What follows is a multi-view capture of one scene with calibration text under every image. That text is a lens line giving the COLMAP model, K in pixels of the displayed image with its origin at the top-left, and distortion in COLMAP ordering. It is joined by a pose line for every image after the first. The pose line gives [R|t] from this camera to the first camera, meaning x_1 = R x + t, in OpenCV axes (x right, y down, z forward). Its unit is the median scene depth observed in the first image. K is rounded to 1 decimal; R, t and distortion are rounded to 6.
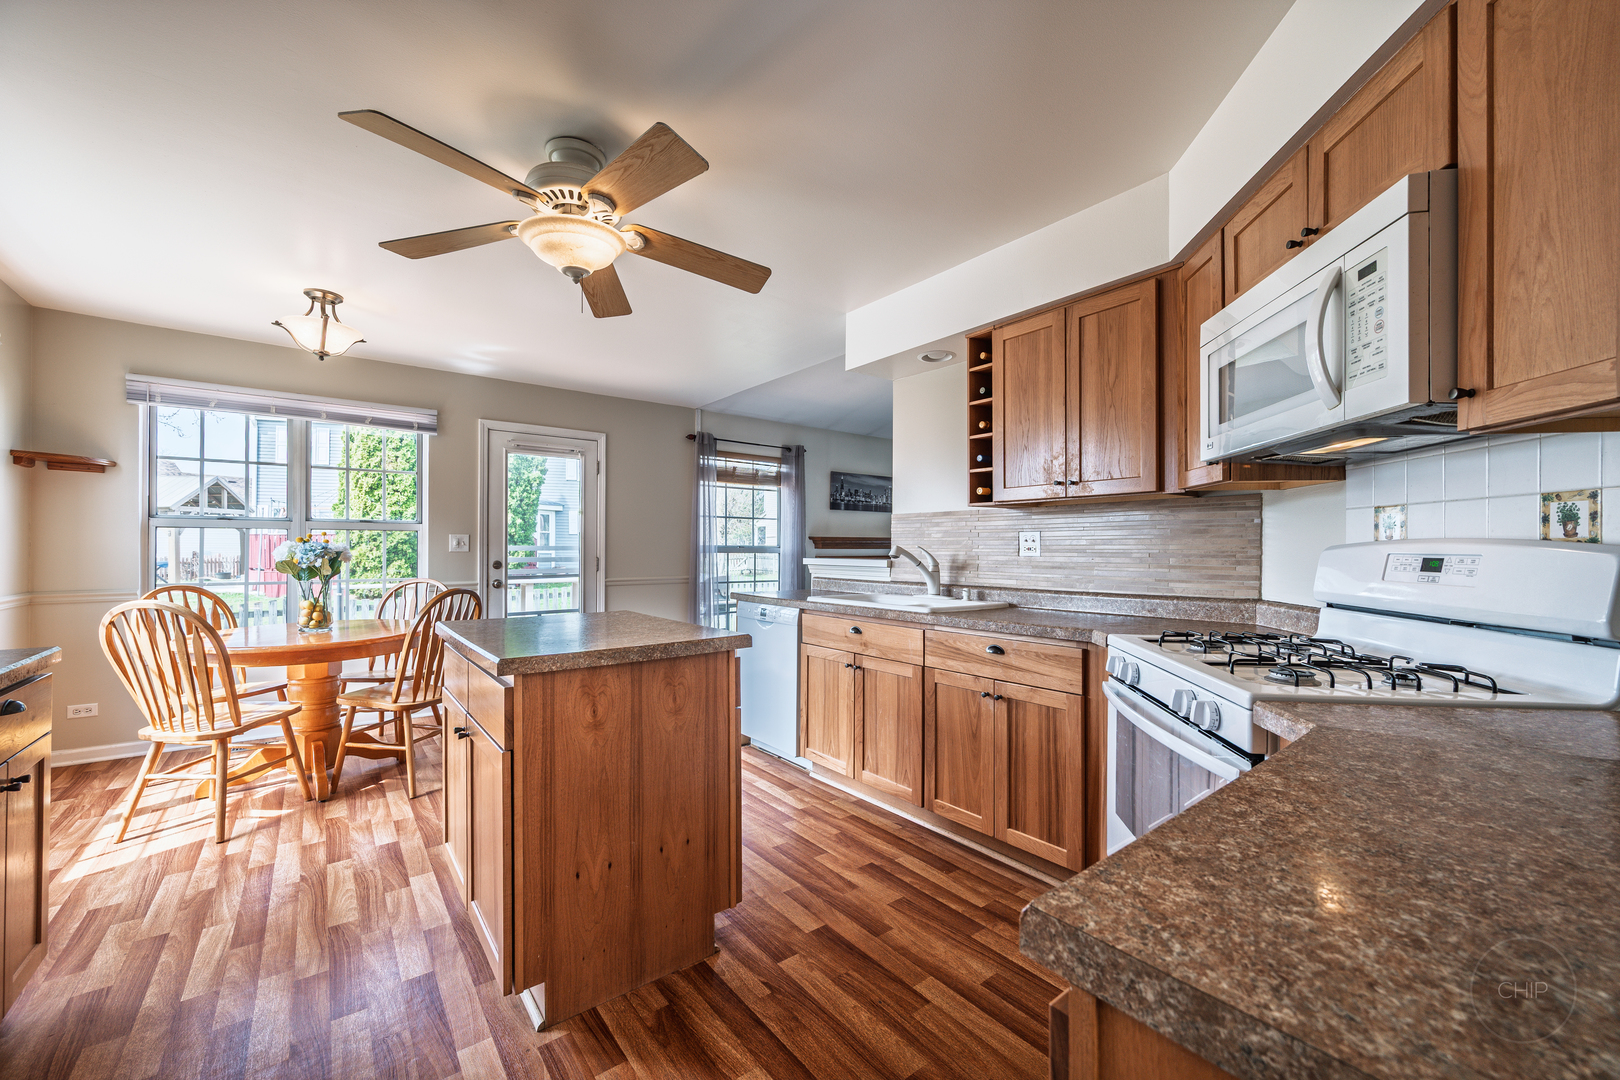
lens RADIAL K [[640.5, 0, 813.8], [0, 640.5, 546.0], [0, 0, 1]] dist [0.001552, -0.000657]
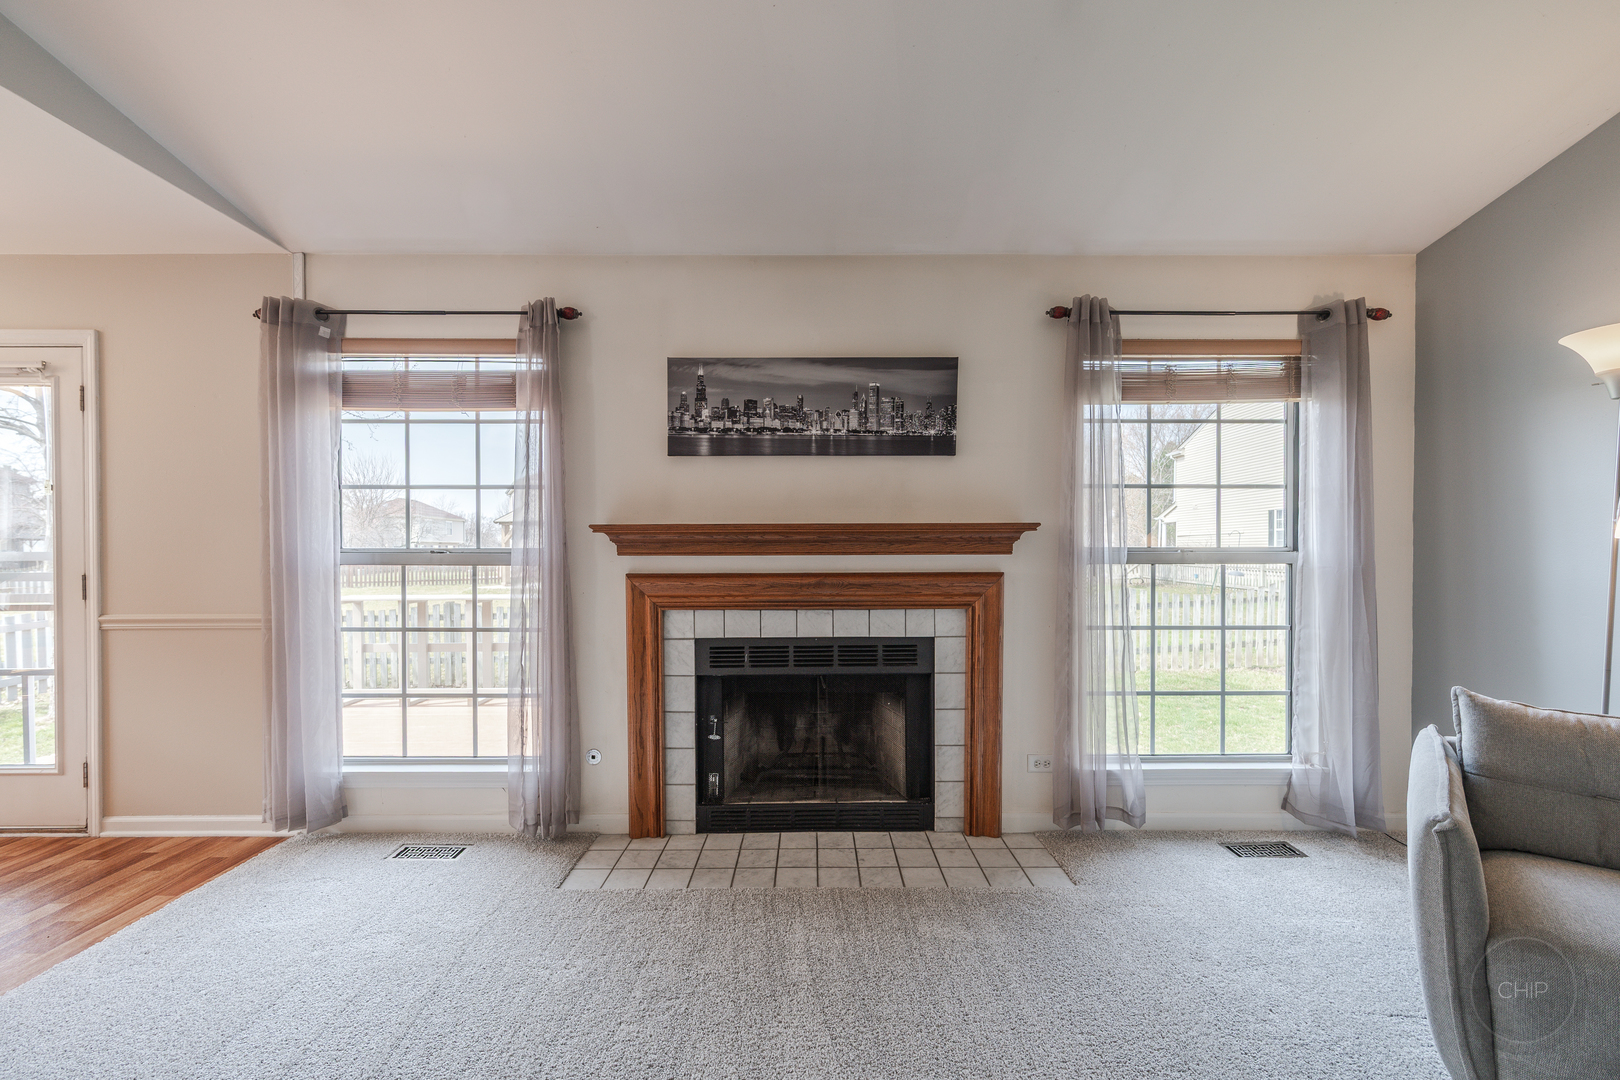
lens RADIAL K [[640.5, 0, 805.1], [0, 640.5, 556.4], [0, 0, 1]] dist [0.001552, -0.000657]
pose [[0.789075, 0.005539, -0.614272, 0.442112], [0.005671, 0.999851, 0.016299, -0.000900], [0.614271, -0.016345, 0.788926, 0.969236]]
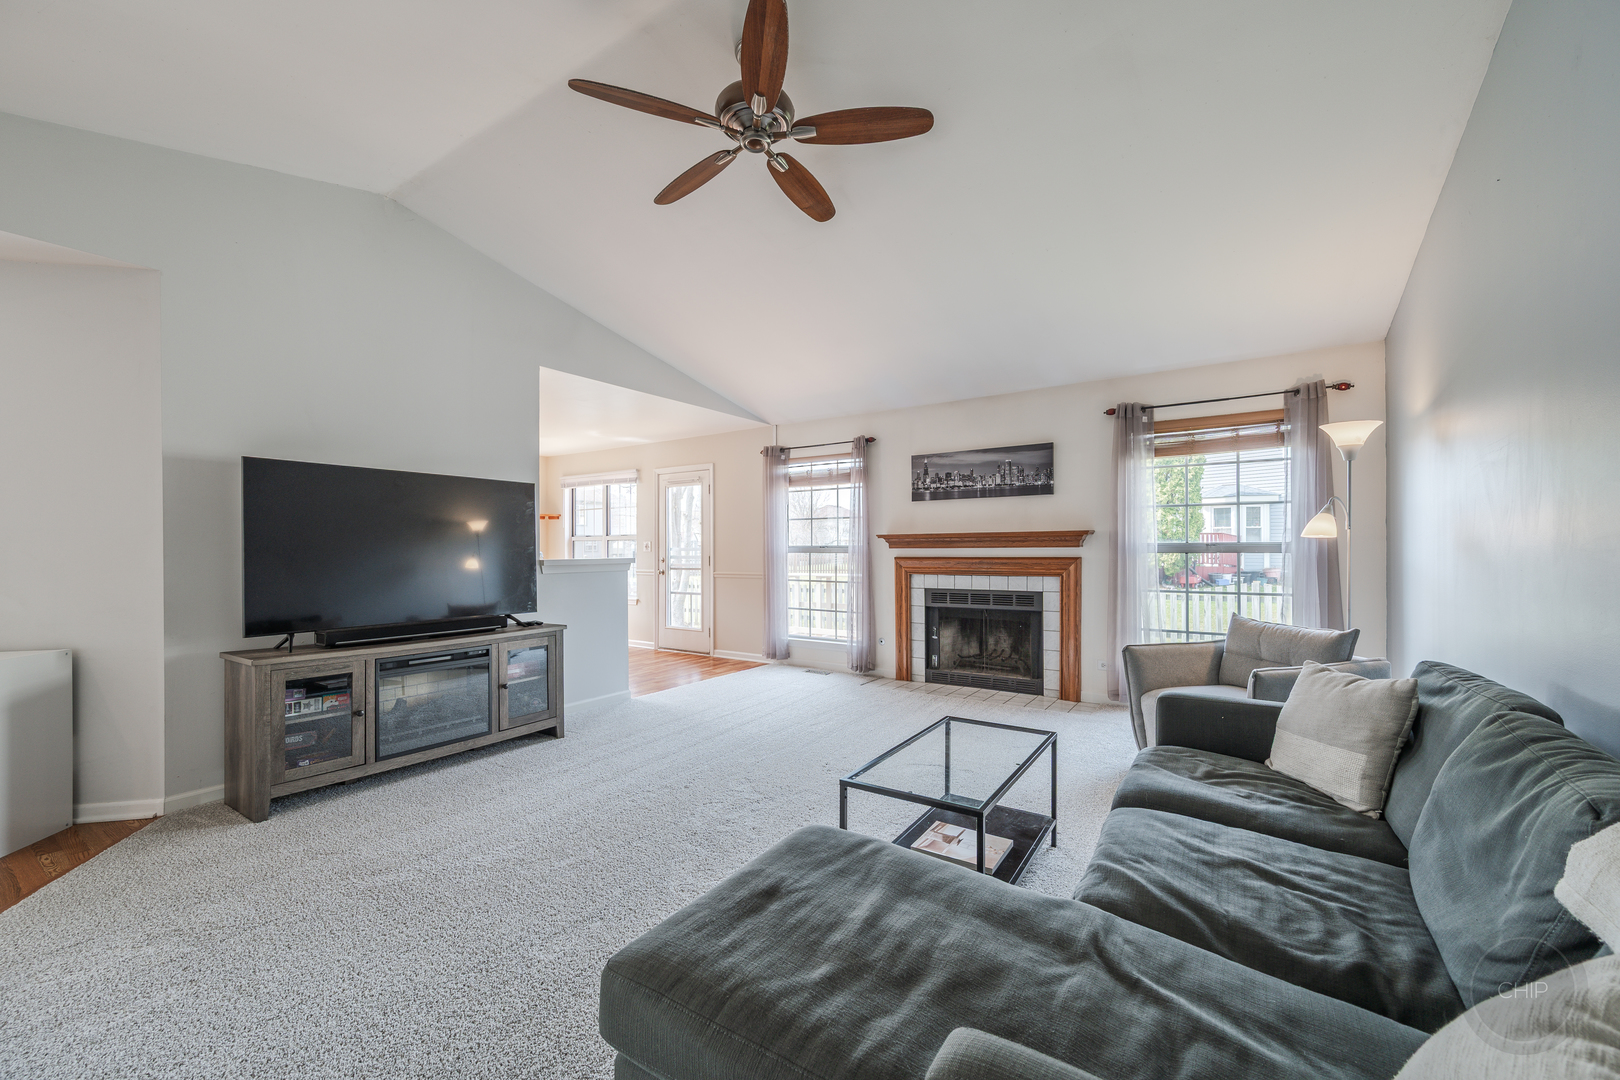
lens RADIAL K [[640.5, 0, 813.9], [0, 640.5, 548.6], [0, 0, 1]] dist [0.001552, -0.000657]
pose [[0.307605, -0.003300, -0.951508, 1.031723], [0.010298, 0.999947, -0.000139, 0.004947], [0.951458, -0.009756, 0.307623, 0.811098]]
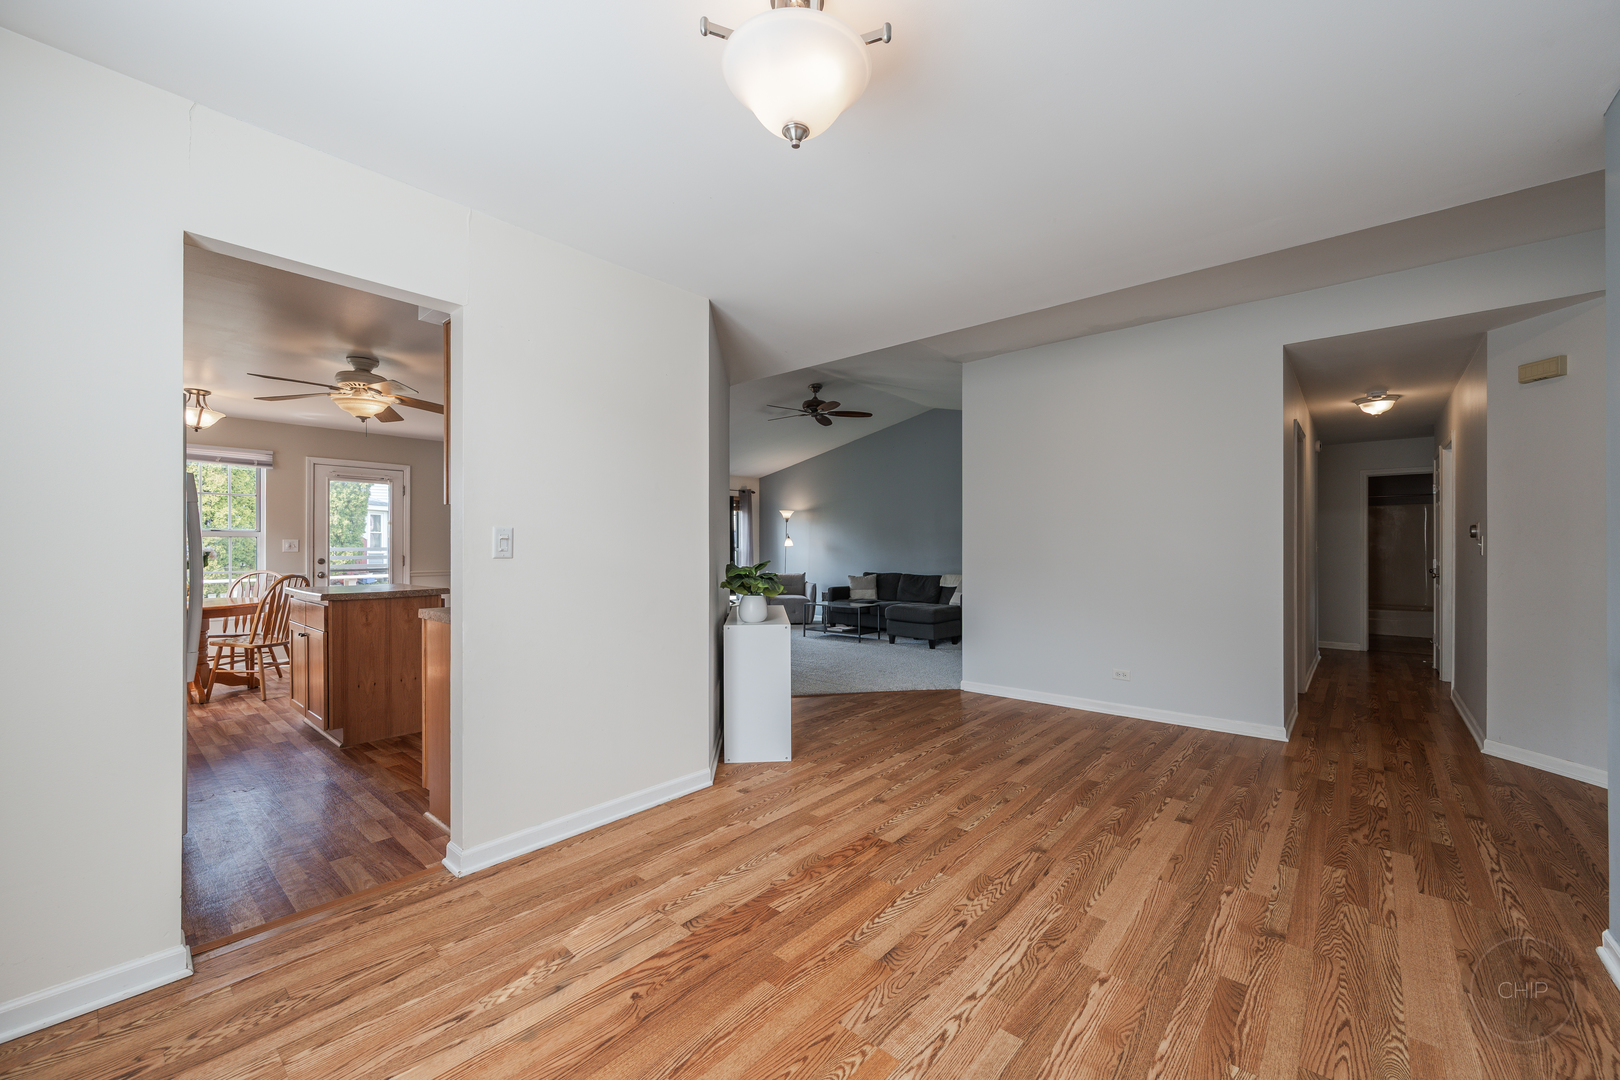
lens RADIAL K [[640.5, 0, 810.9], [0, 640.5, 545.9], [0, 0, 1]] dist [0.001552, -0.000657]
pose [[0.981502, -0.001558, 0.191444, 0.262630], [0.001403, 0.999999, 0.000944, -0.003481], [-0.191446, -0.000658, 0.981503, -0.528726]]
